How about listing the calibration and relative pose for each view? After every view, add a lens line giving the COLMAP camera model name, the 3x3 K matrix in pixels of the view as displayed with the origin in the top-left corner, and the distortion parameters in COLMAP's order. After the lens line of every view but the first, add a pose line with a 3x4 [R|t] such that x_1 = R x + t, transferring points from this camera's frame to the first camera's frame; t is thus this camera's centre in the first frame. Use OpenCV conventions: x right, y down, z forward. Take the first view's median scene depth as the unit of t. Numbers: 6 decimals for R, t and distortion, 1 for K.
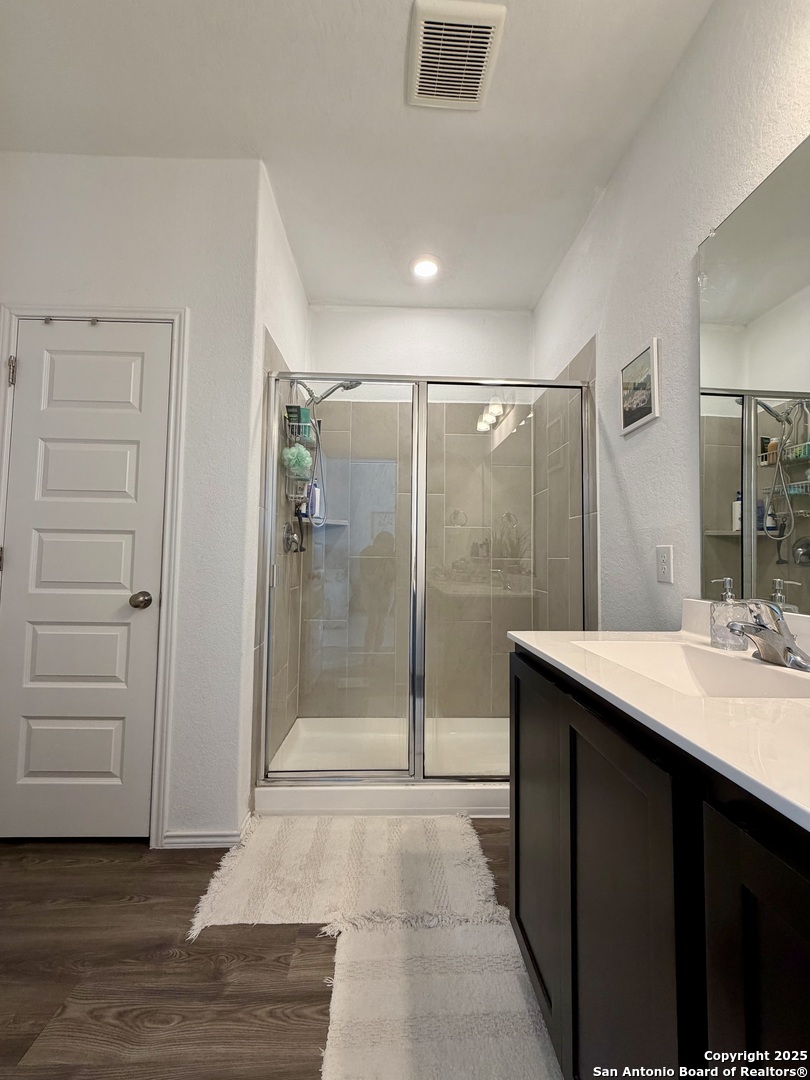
lens RADIAL K [[429.8, 0, 405.1], [0, 429.8, 535.6], [0, 0, 1]] dist [0.001034, -0.000082]
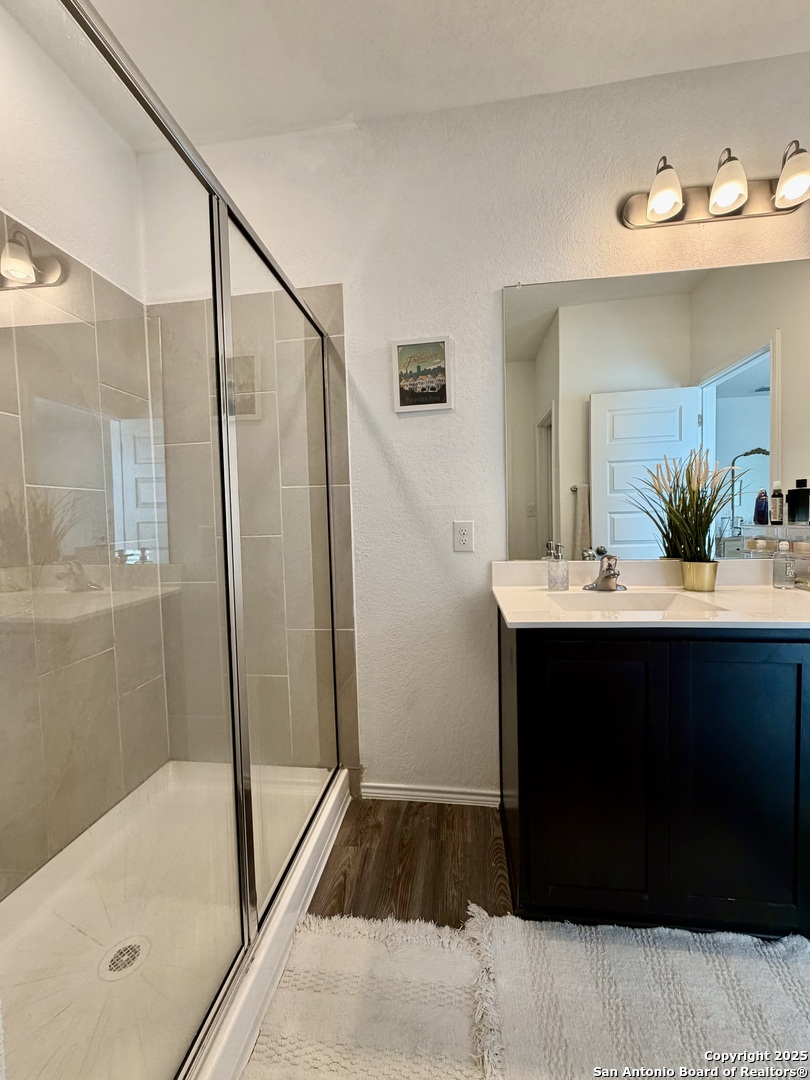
lens RADIAL K [[429.8, 0, 405.1], [0, 429.8, 535.6], [0, 0, 1]] dist [0.001034, -0.000082]
pose [[0.158730, -0.061562, 0.985401, -0.528084], [-0.024133, 0.997514, 0.066206, -0.010043], [-0.987027, -0.034290, 0.156850, 0.839676]]
